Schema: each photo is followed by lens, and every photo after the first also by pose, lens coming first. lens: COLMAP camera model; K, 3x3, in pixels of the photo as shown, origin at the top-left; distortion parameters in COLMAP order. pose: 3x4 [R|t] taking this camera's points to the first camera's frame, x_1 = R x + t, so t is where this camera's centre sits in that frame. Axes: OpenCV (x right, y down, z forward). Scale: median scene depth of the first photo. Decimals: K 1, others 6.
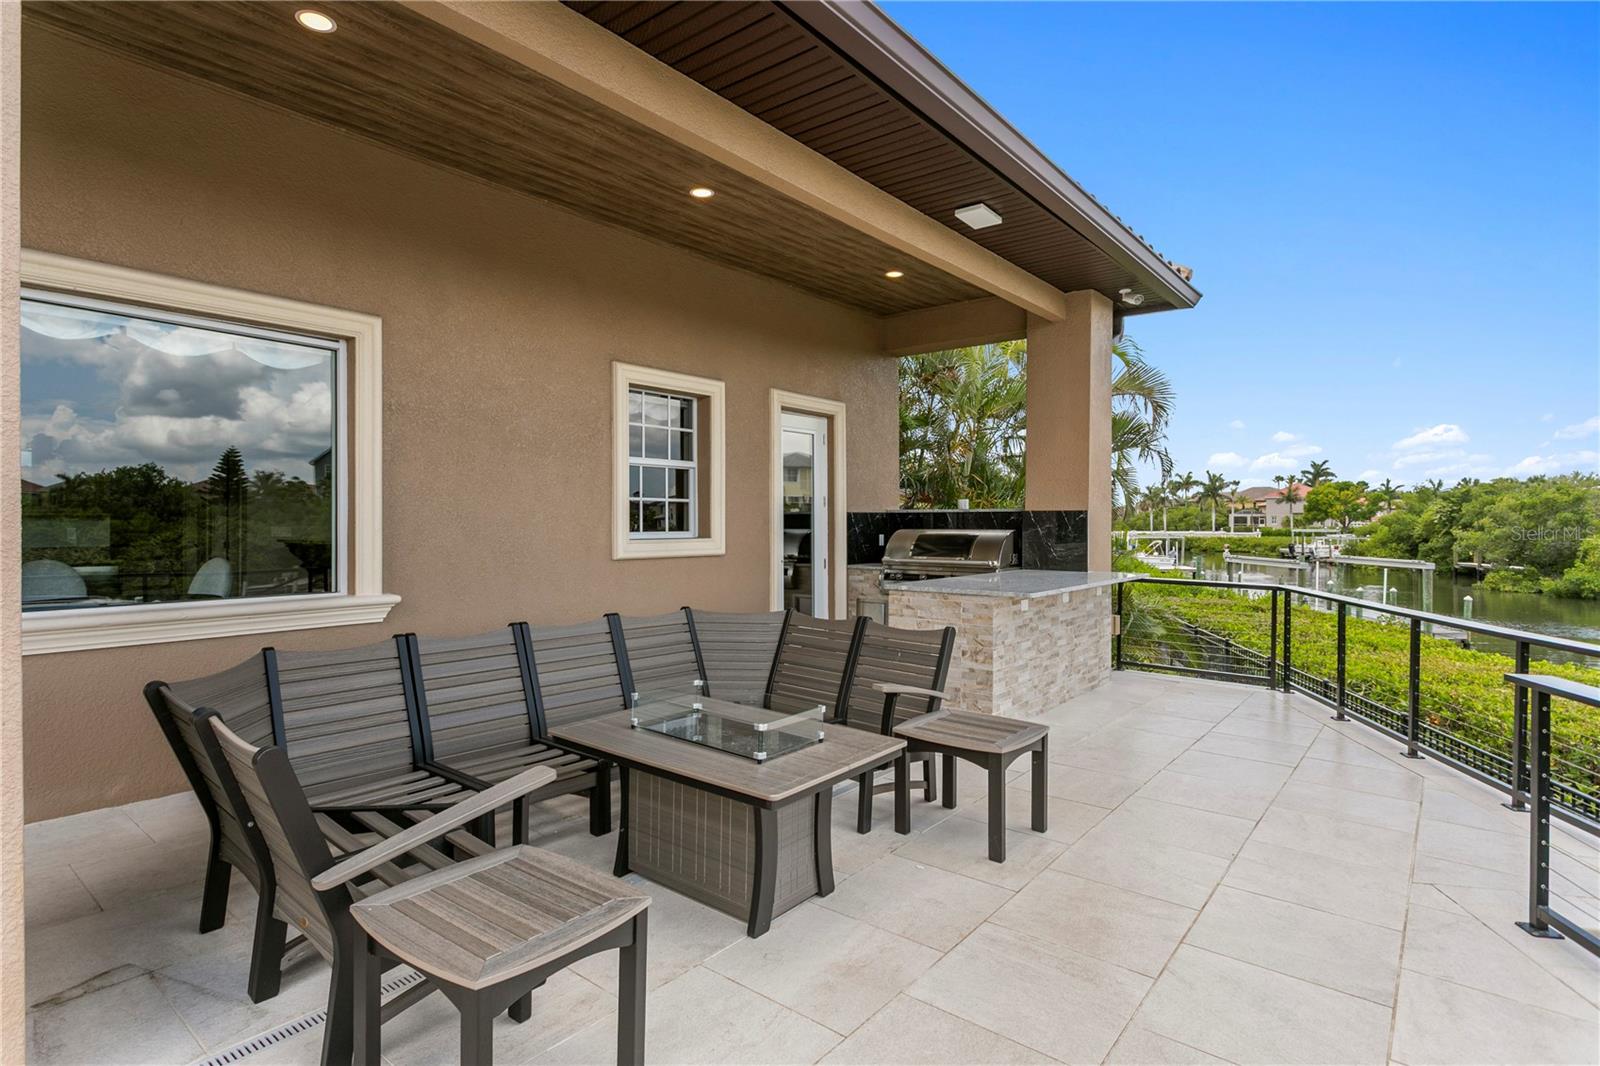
lens RADIAL K [[816.7, 0, 802.4], [0, 816.7, 527.7], [0, 0, 1]] dist [-0.000211, -0.000820]
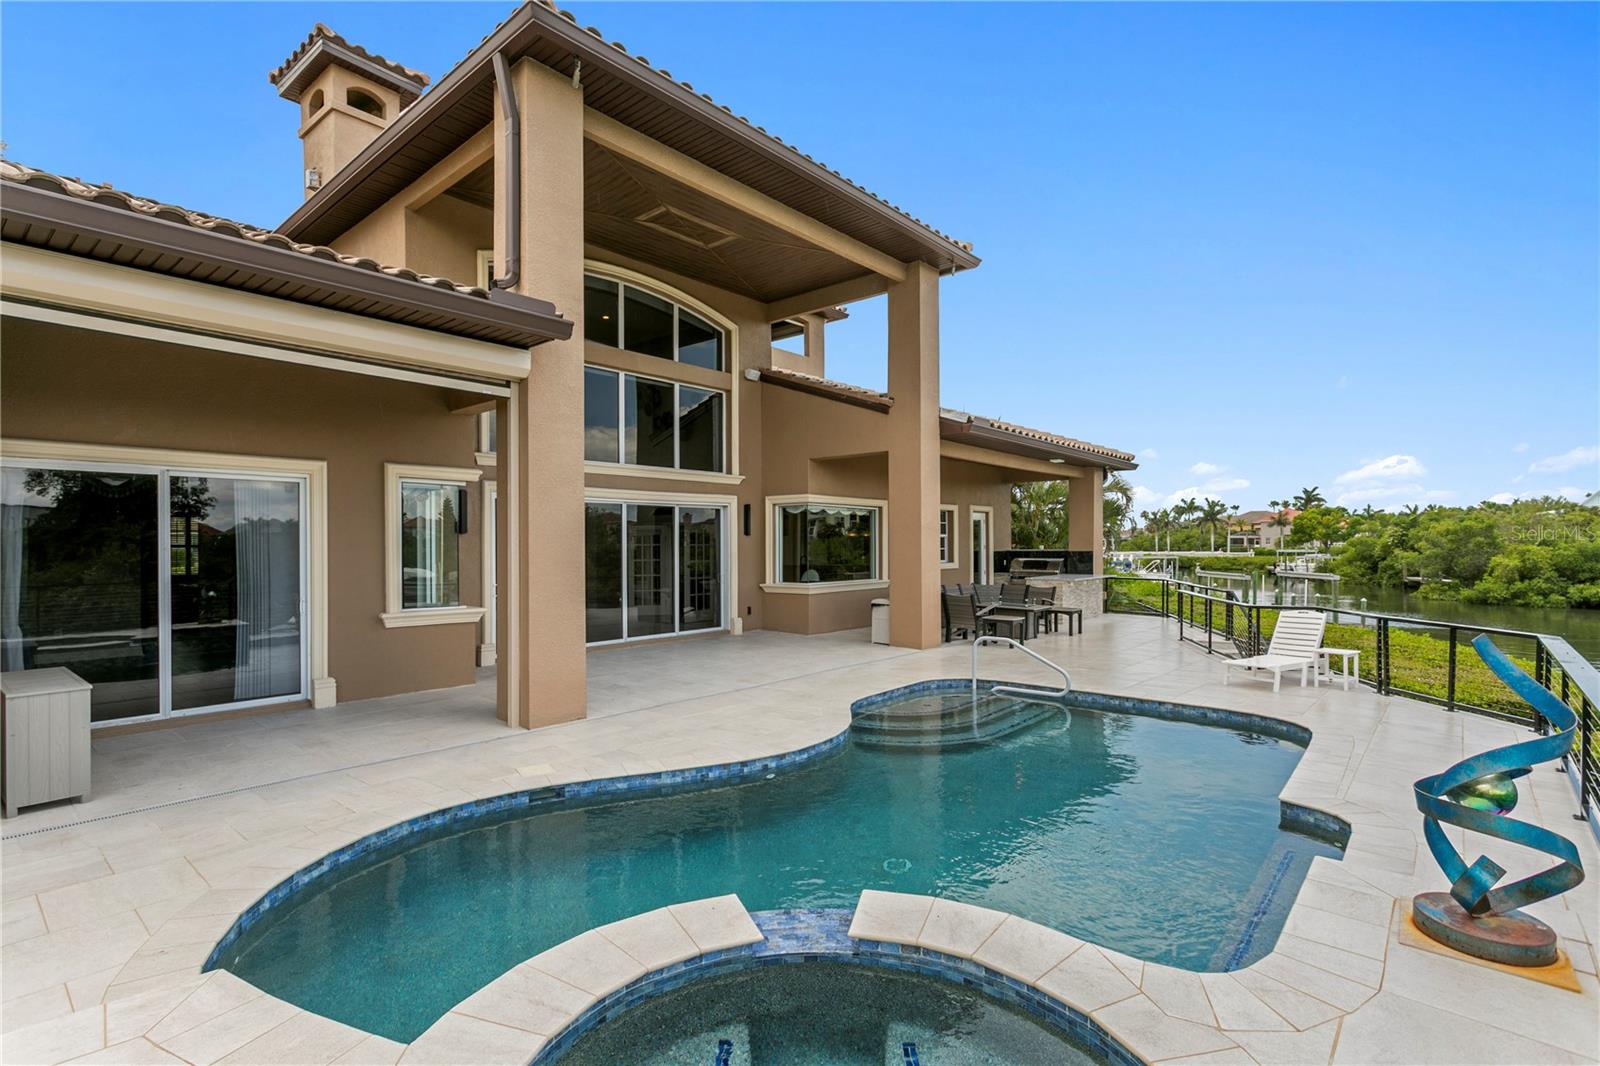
lens RADIAL K [[778.1, 0, 791.4], [0, 778.1, 543.1], [0, 0, 1]] dist [0.003780, 0.000614]
pose [[0.999118, -0.005554, -0.041623, -0.070956], [0.005251, 0.999959, -0.007387, -0.004593], [0.041662, 0.007162, 0.999106, -0.212291]]
